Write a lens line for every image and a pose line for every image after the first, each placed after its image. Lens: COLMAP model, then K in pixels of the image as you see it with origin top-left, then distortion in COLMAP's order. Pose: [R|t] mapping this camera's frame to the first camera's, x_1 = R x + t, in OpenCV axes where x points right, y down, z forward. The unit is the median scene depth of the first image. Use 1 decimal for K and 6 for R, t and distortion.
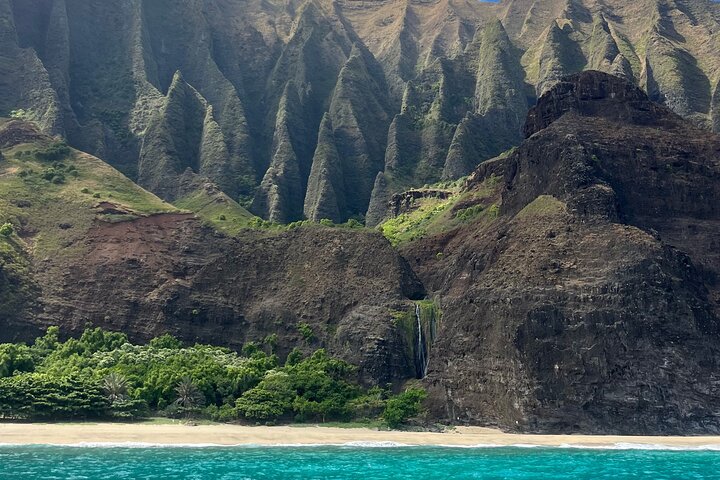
lens RADIAL K [[622.8, 0, 352.3], [0, 622.8, 240.0], [0, 0, 1]] dist [0.020215, 0.007786]
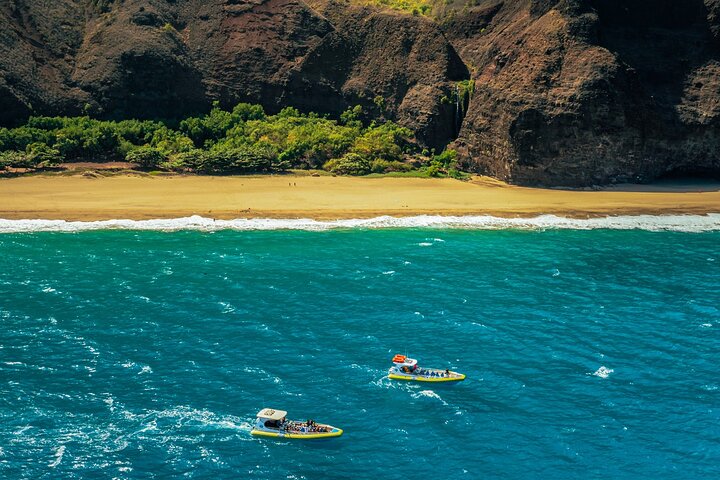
lens RADIAL K [[622.8, 0, 352.3], [0, 622.8, 240.0], [0, 0, 1]] dist [0.020215, 0.007786]
pose [[0.993067, 0.024615, -0.114942, 0.038138], [0.036654, 0.864233, 0.501754, -0.328921], [0.111688, -0.502489, 0.857340, -0.452889]]
